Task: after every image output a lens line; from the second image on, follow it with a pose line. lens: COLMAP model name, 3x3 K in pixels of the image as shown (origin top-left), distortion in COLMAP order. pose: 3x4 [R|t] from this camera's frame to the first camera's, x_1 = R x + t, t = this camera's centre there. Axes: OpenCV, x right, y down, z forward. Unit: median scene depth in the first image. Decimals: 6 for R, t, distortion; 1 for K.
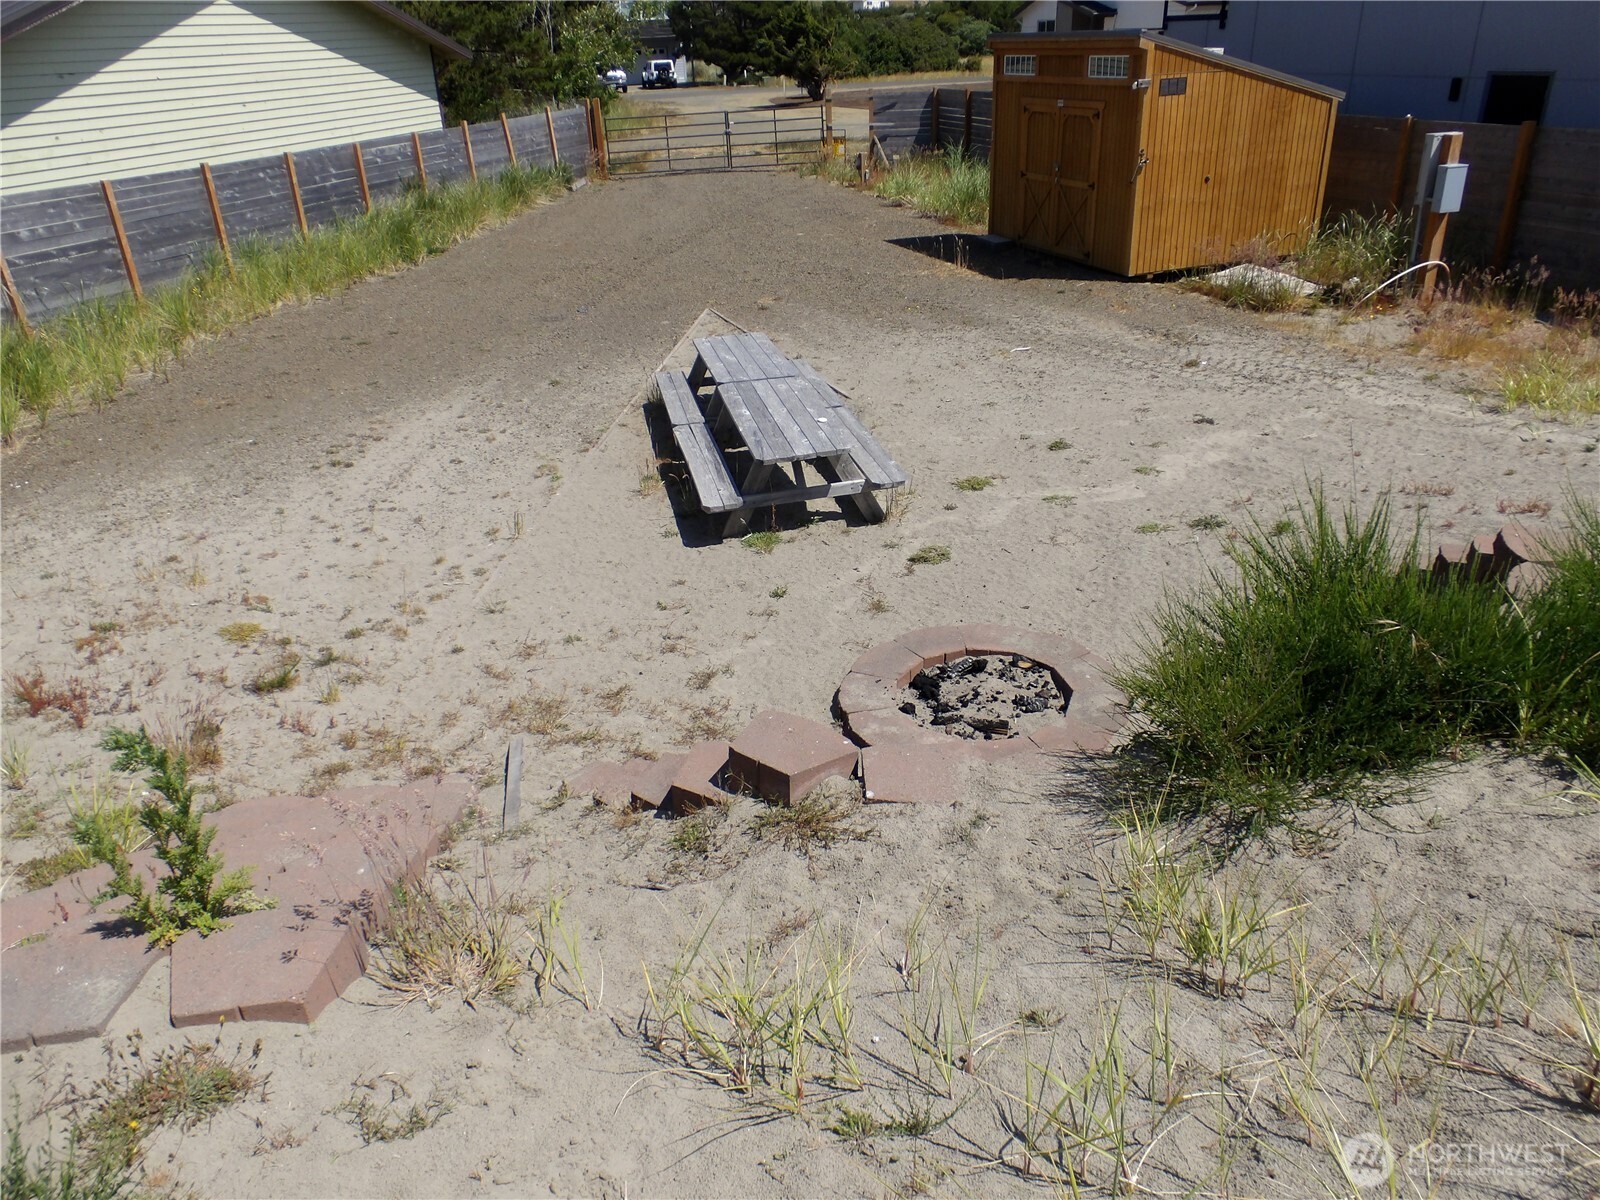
lens RADIAL K [[1119.8, 0, 801.0], [0, 1119.8, 597.9], [0, 0, 1]] dist [-0.011560, -0.003073]
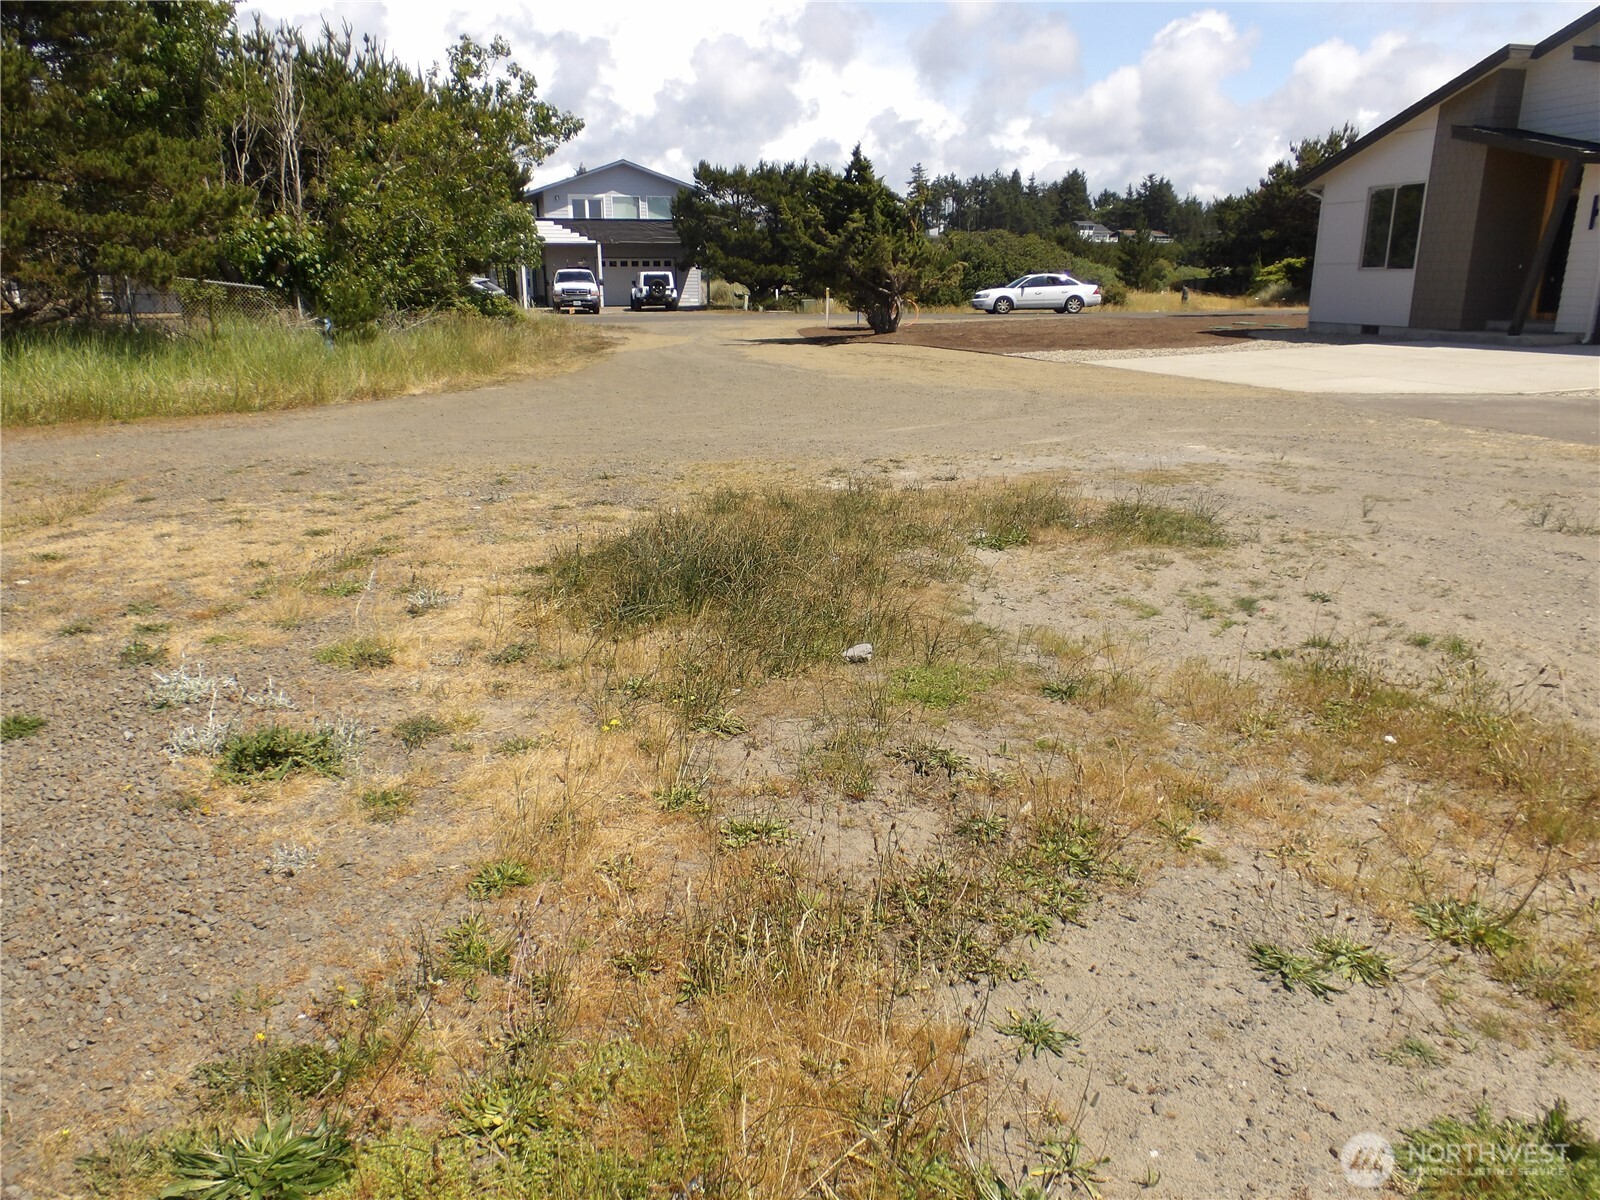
lens RADIAL K [[1119.8, 0, 800.1], [0, 1119.8, 604.5], [0, 0, 1]] dist [-0.011560, -0.003073]
pose [[0.997584, 0.049284, -0.048956, 0.005588], [-0.057472, 0.981408, -0.183125, -0.166522], [0.039020, 0.185497, 0.981870, 0.380015]]
